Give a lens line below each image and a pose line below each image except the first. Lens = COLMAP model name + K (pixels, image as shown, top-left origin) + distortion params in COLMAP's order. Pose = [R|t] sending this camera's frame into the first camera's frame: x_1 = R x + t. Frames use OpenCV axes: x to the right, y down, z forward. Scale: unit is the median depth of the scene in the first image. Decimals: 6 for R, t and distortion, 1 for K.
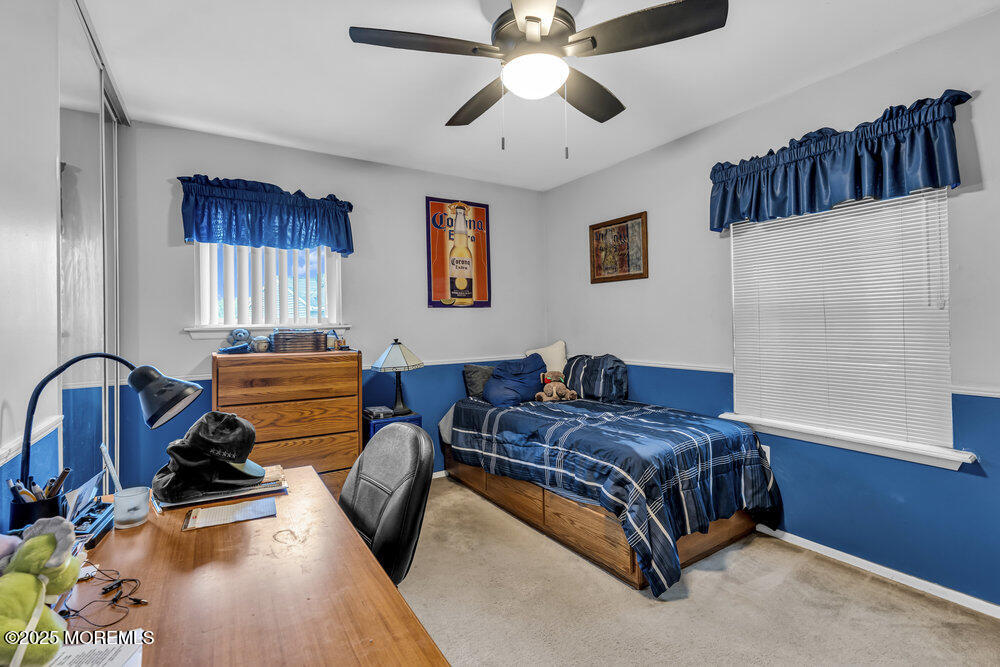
lens RADIAL K [[460.8, 0, 503.3], [0, 460.8, 316.8], [0, 0, 1]] dist [0.000609, 0.000107]
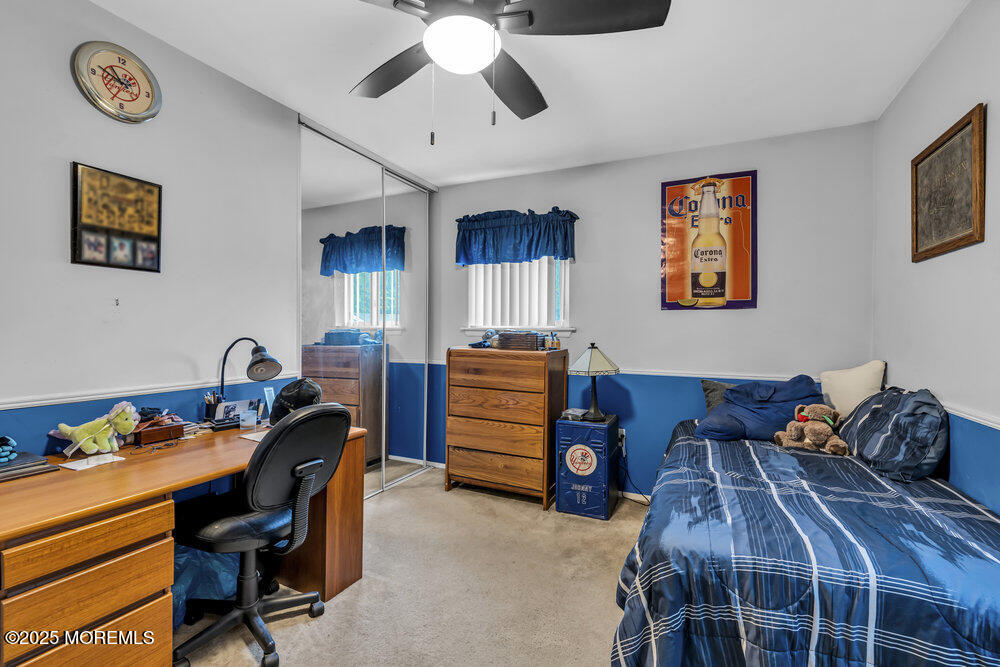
lens RADIAL K [[452.7, 0, 502.2], [0, 452.7, 331.1], [0, 0, 1]] dist [-0.003296, 0.000078]
pose [[0.528467, 0.022336, -0.848660, 0.407813], [-0.005062, 0.999719, 0.023160, 0.001748], [0.848939, -0.007943, 0.528431, 0.287345]]
